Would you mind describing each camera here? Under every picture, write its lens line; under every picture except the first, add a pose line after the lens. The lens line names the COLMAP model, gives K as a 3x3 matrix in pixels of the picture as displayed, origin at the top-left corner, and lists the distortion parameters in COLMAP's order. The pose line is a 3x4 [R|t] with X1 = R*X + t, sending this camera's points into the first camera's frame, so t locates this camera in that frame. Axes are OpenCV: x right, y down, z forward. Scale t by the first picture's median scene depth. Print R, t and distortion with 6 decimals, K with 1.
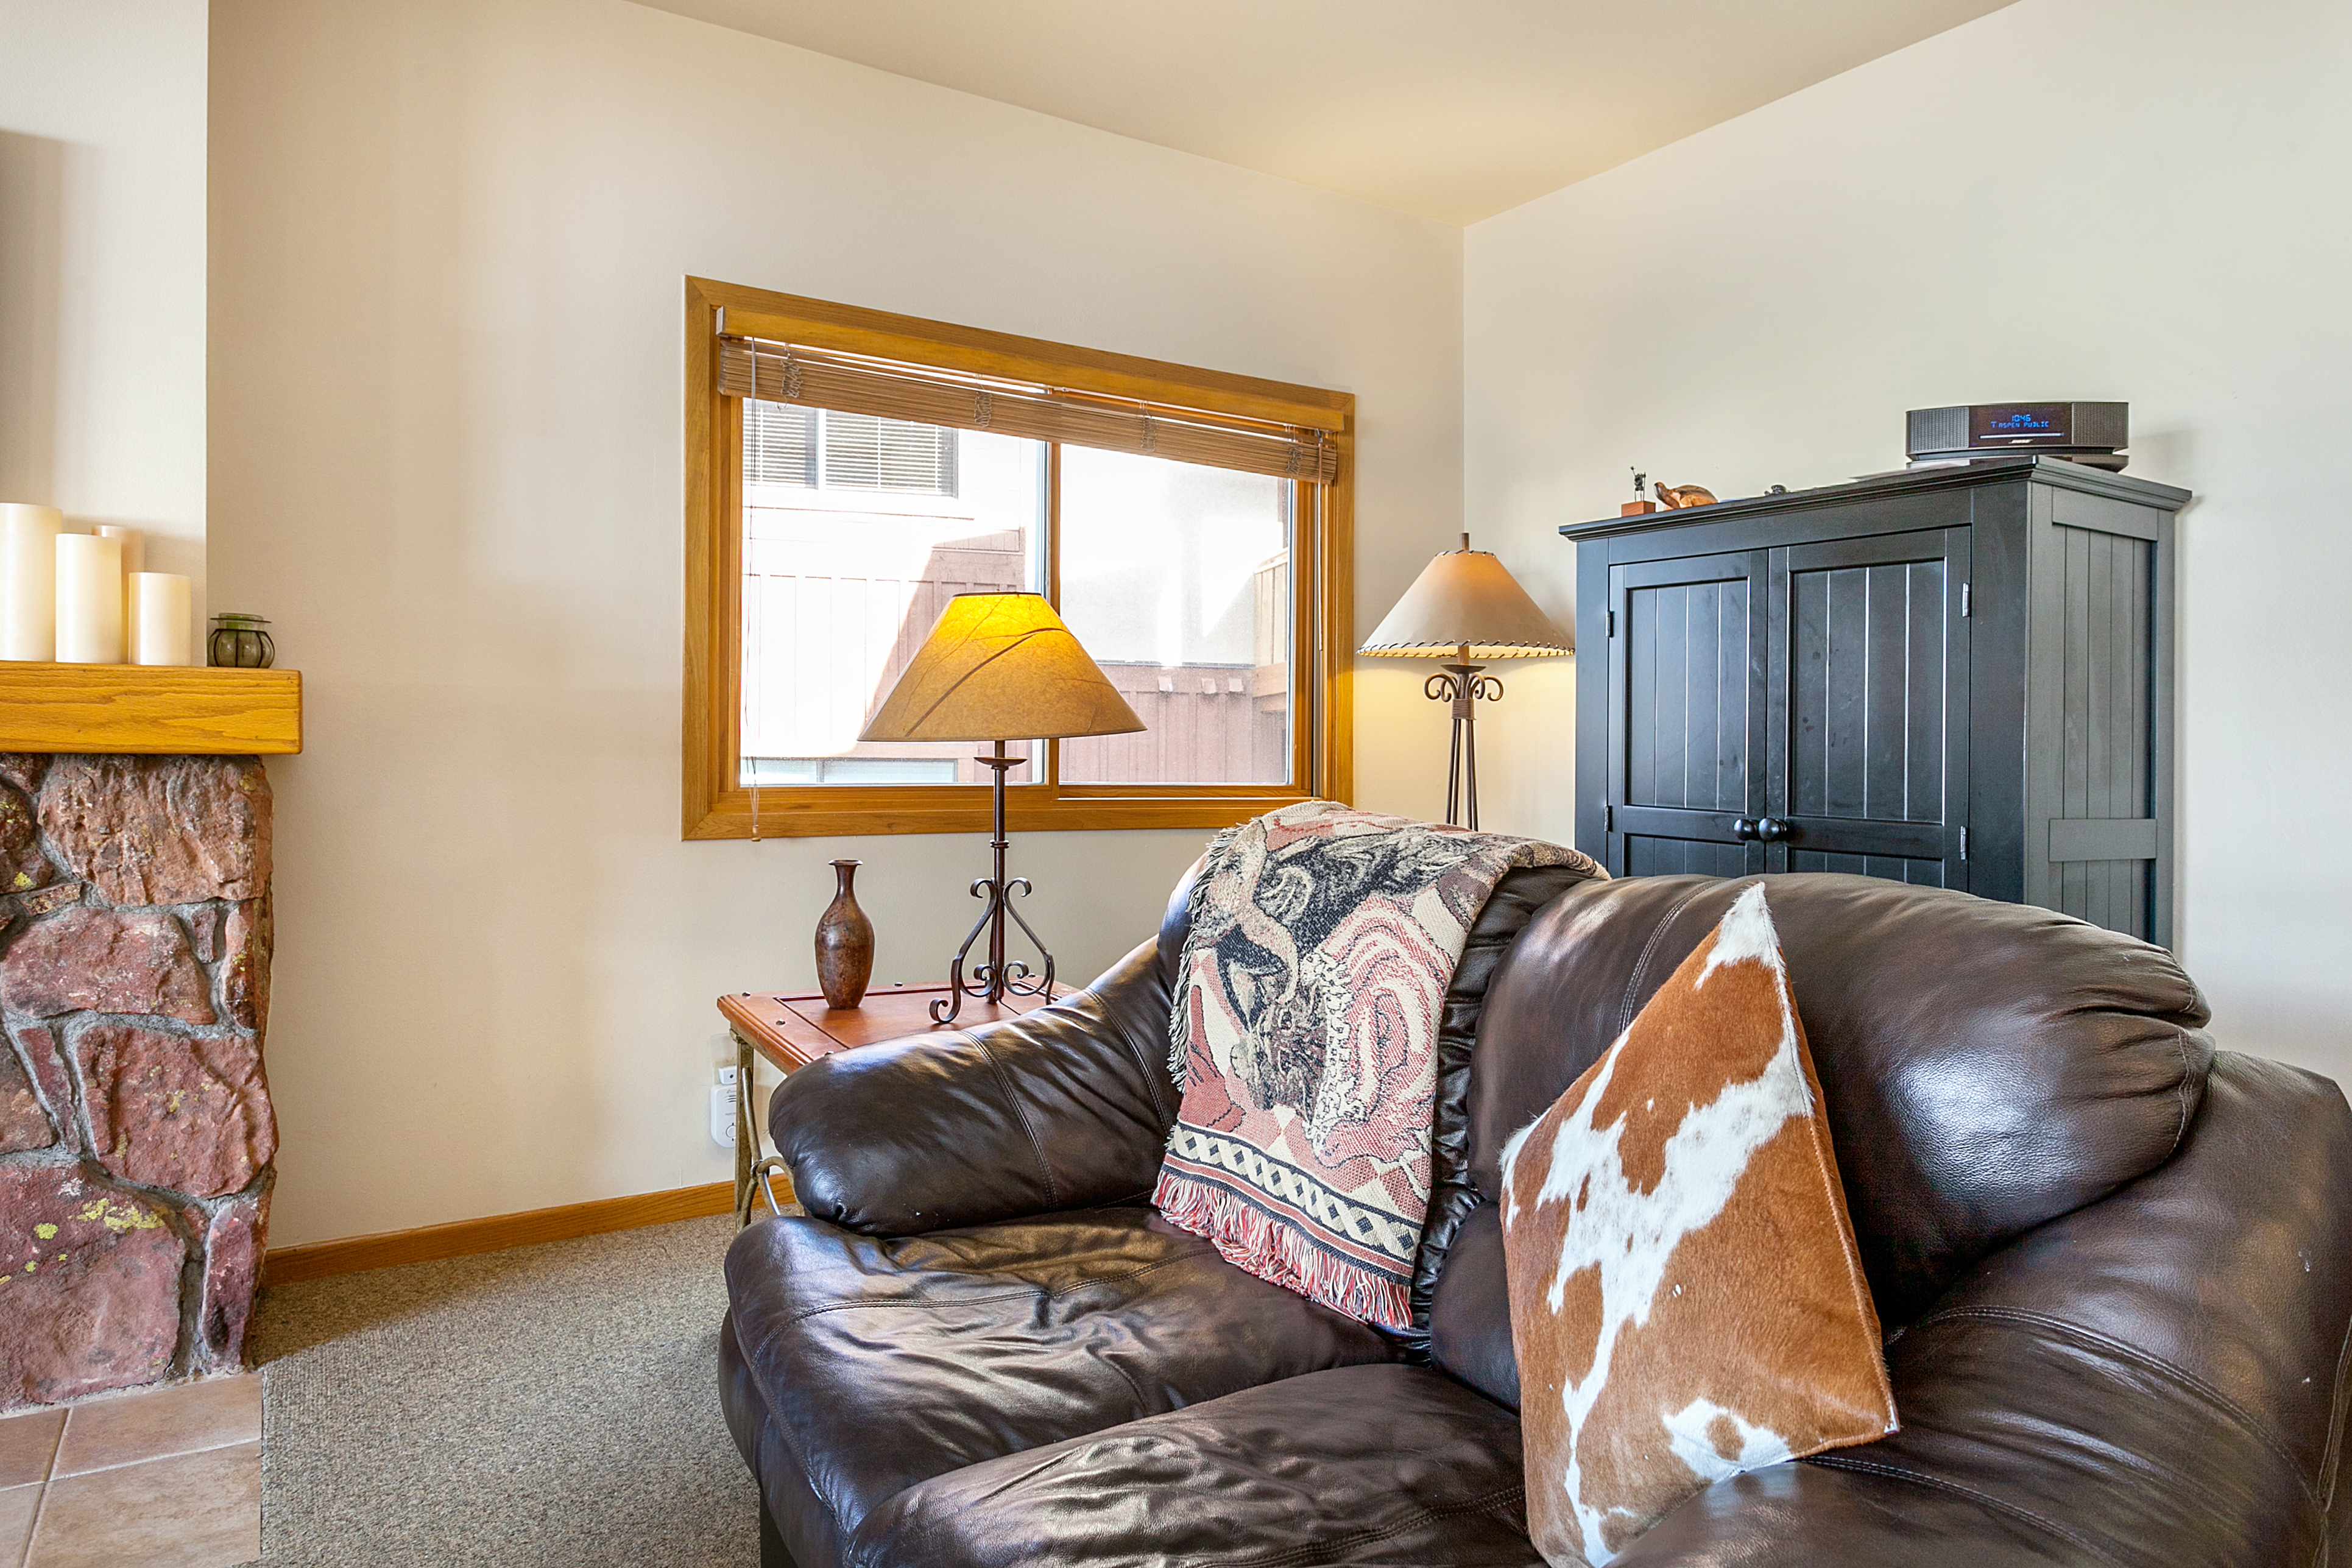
lens RADIAL K [[1470.3, 0, 1138.1], [0, 1470.3, 721.7], [0, 0, 1]] dist [-0.004934, 0.000813]
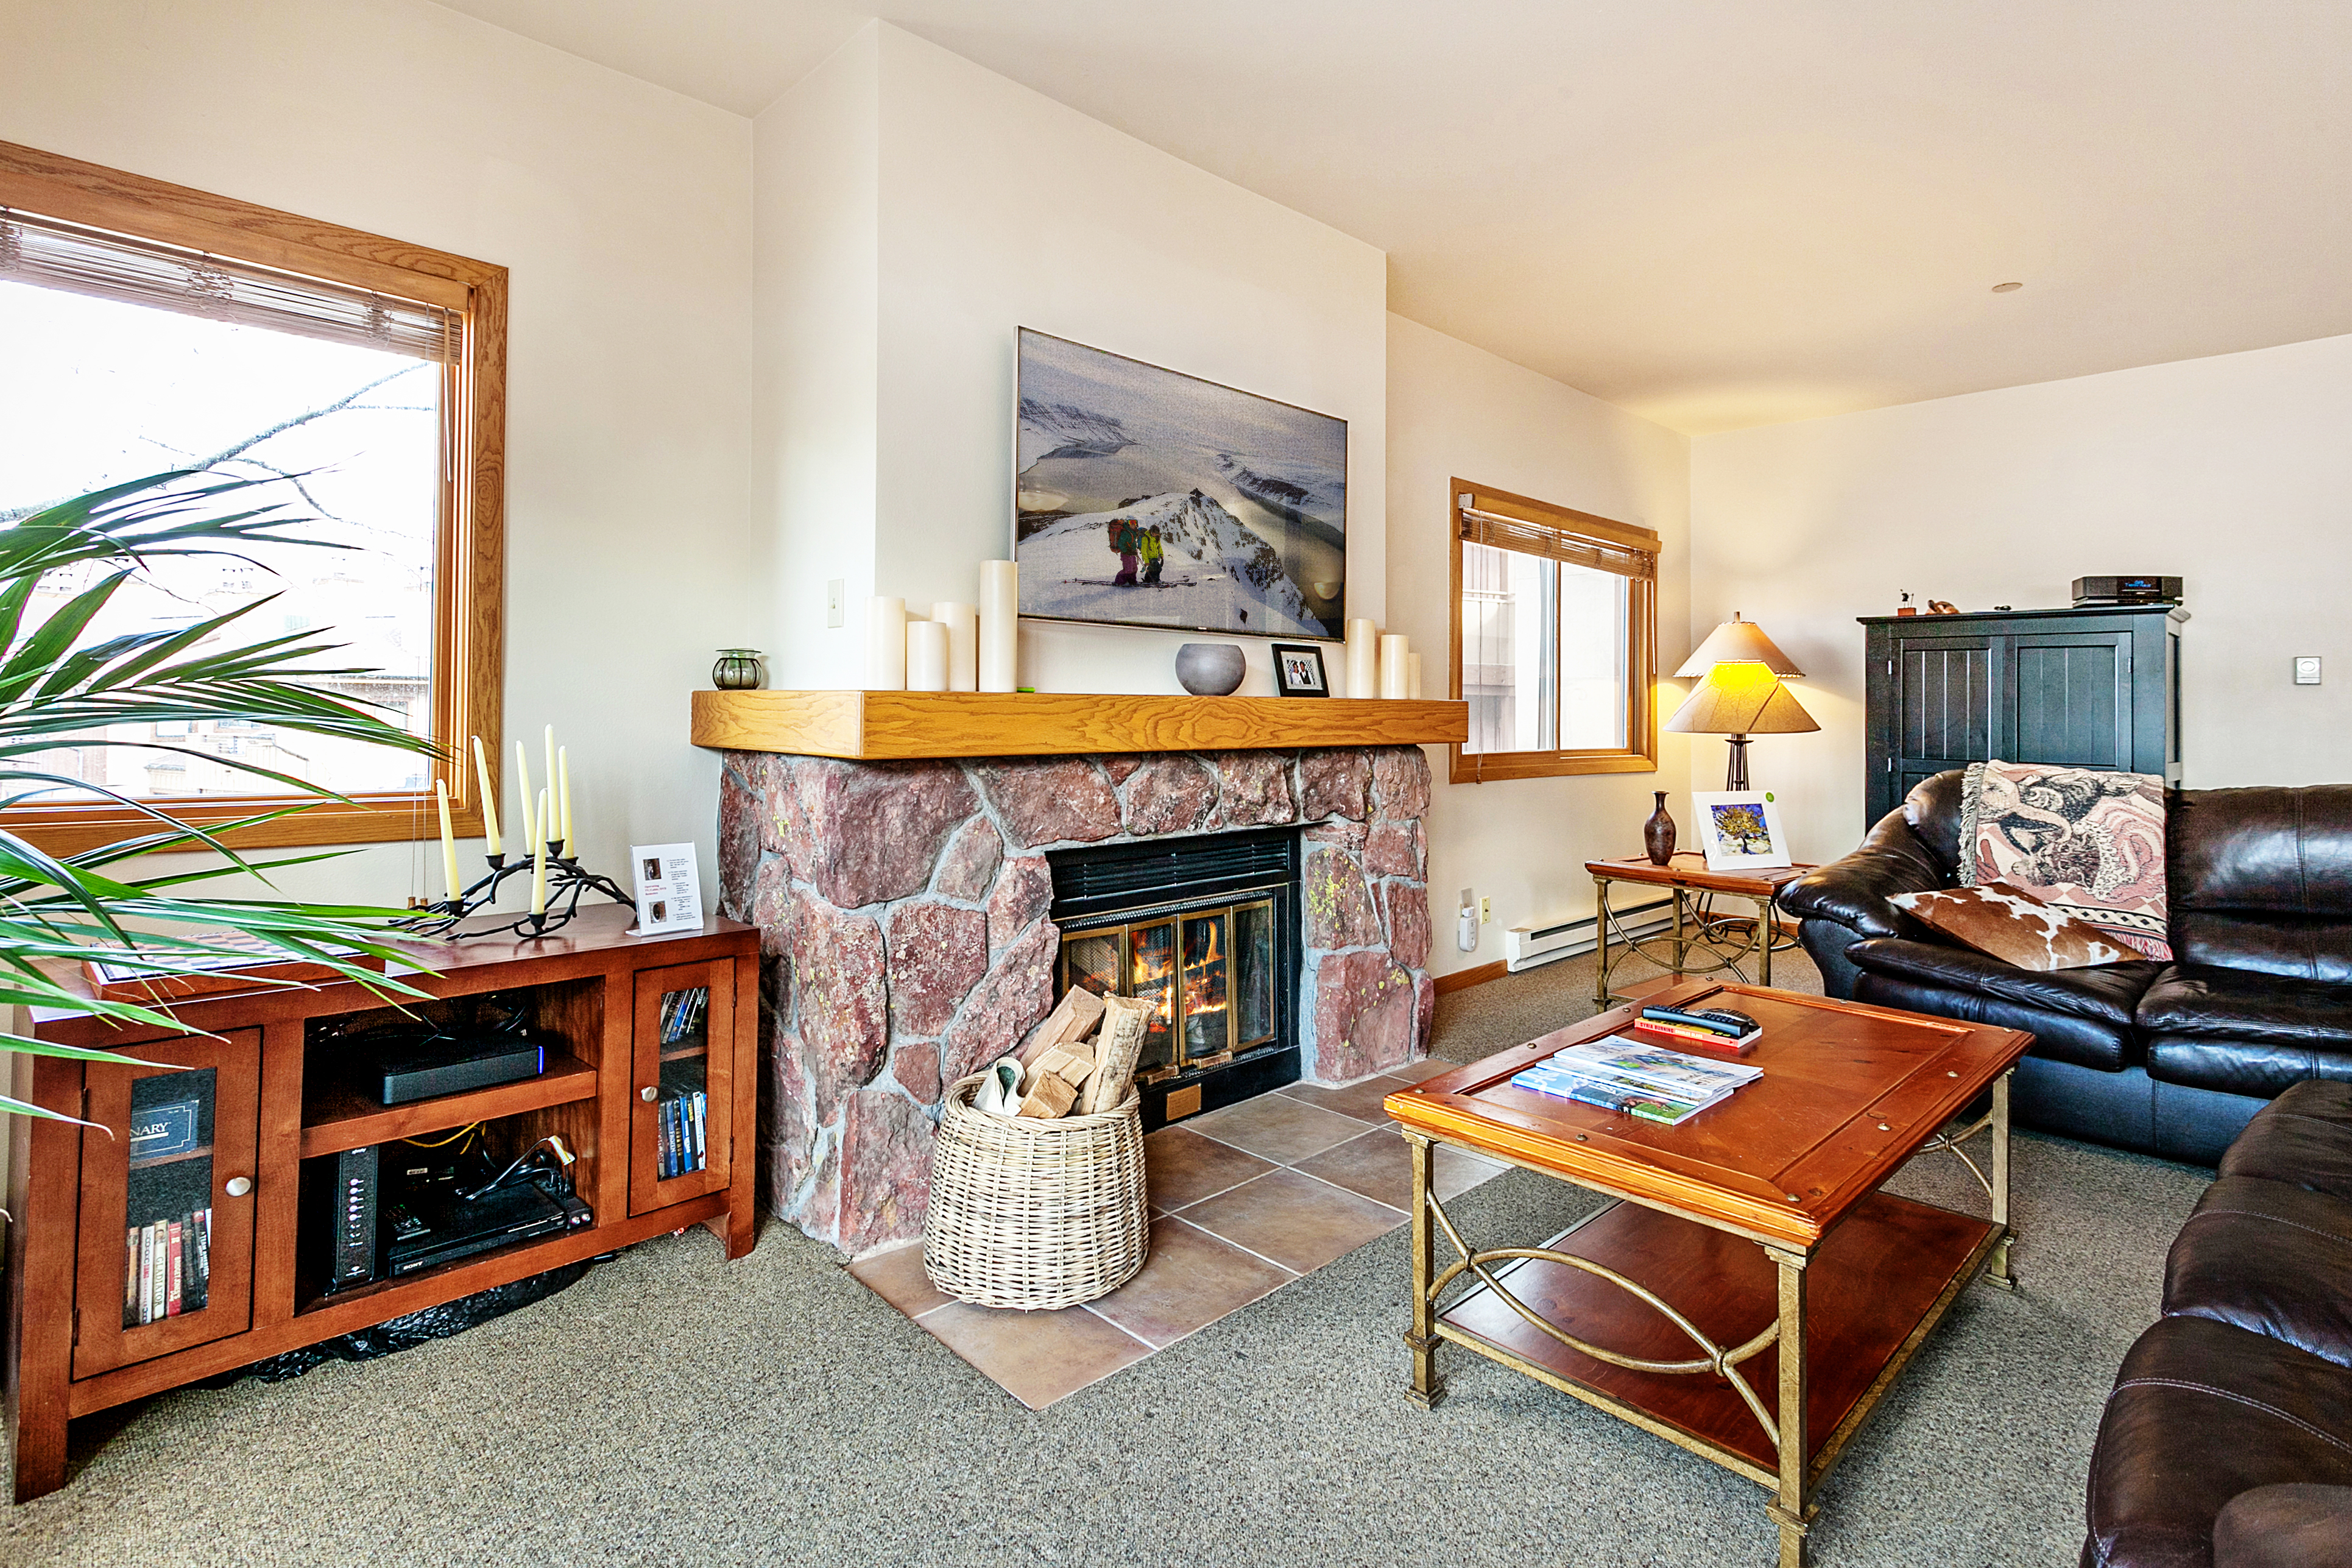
lens RADIAL K [[1116.2, 0, 1170.4], [0, 1116.2, 690.2], [0, 0, 1]] dist [-0.002220, 0.001185]
pose [[0.981871, -0.001636, 0.189545, -1.267770], [0.001858, 0.999998, -0.000992, -0.049101], [-0.189543, 0.001326, 0.981872, -0.415797]]
